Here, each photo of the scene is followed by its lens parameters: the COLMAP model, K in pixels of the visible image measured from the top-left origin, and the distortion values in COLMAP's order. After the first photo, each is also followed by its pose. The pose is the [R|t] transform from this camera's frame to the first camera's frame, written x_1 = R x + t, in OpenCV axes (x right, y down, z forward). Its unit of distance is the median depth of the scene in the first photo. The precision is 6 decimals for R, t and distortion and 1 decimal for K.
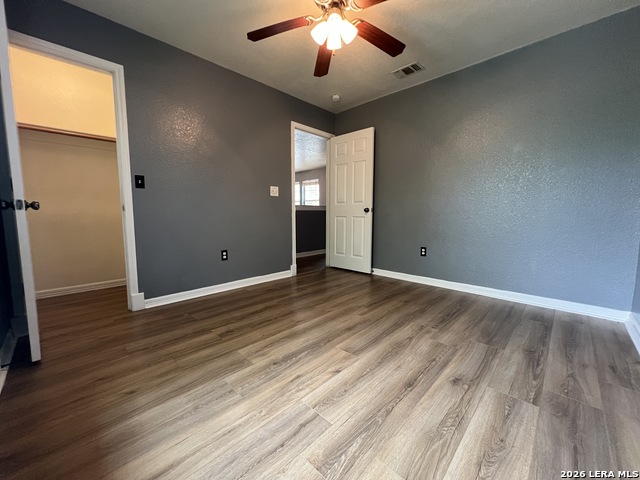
lens RADIAL K [[256.5, 0, 321.2], [0, 256.5, 238.7], [0, 0, 1]] dist [-0.001295, -0.000393]
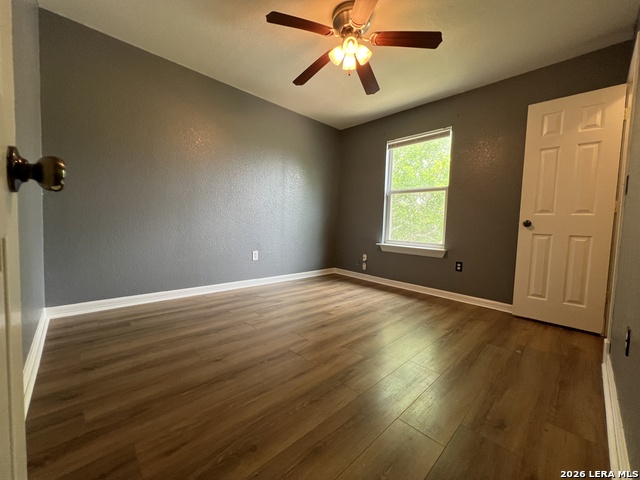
lens RADIAL K [[256.5, 0, 318.7], [0, 256.5, 238.6], [0, 0, 1]] dist [-0.001295, -0.000393]
pose [[-0.998611, -0.039473, 0.034898, 0.114160], [-0.033542, 0.987082, 0.156663, -0.201764], [-0.040632, 0.155274, -0.987035, 2.152014]]
